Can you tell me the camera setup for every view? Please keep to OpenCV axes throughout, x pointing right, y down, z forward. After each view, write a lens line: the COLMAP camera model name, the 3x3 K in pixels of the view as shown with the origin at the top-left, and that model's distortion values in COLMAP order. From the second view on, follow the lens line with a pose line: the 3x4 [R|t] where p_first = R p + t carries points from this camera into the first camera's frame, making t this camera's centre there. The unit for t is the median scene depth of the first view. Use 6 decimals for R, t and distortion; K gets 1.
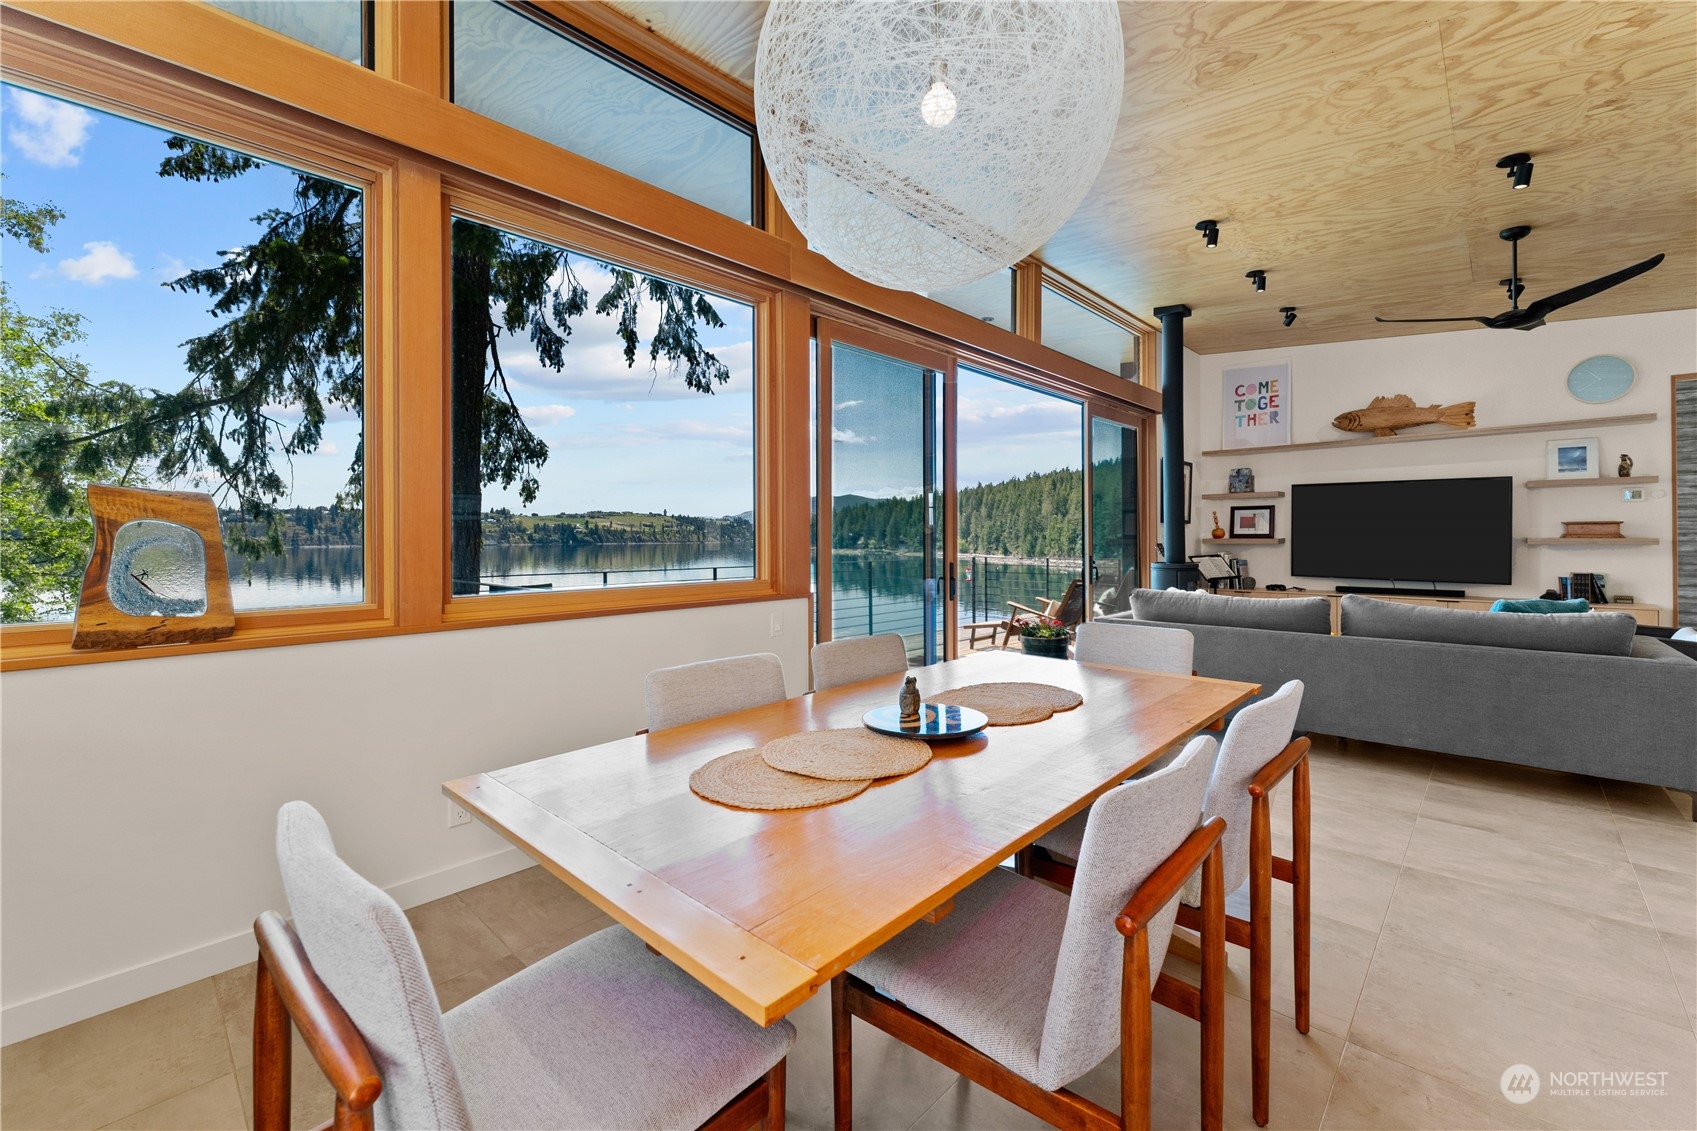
lens RADIAL K [[692.1, 0, 847.3], [0, 692.1, 544.2], [0, 0, 1]] dist [0.002317, 0.000242]
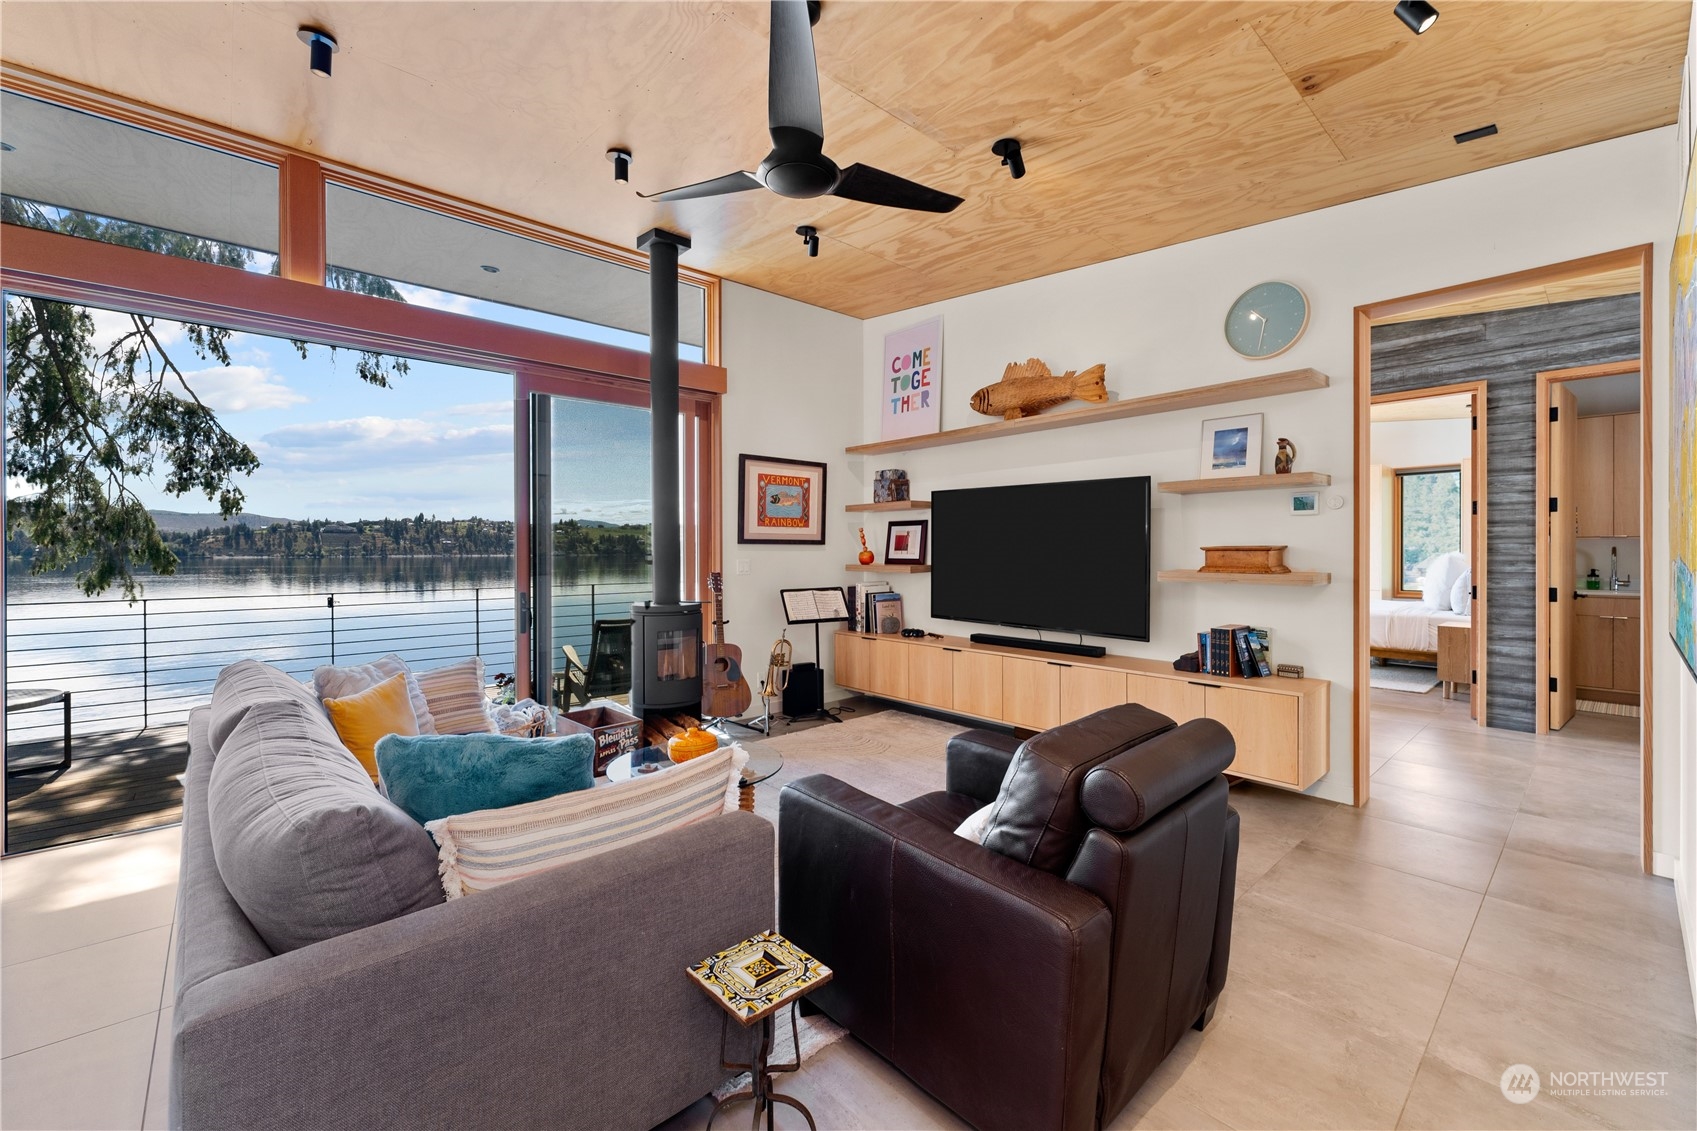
lens RADIAL K [[692.1, 0, 847.3], [0, 692.1, 544.2], [0, 0, 1]] dist [0.002317, 0.000242]
pose [[0.996641, 0.002171, -0.081872, 0.658454], [-0.003525, 0.999859, -0.016395, -0.019670], [0.081824, 0.016628, 0.996508, 0.296538]]
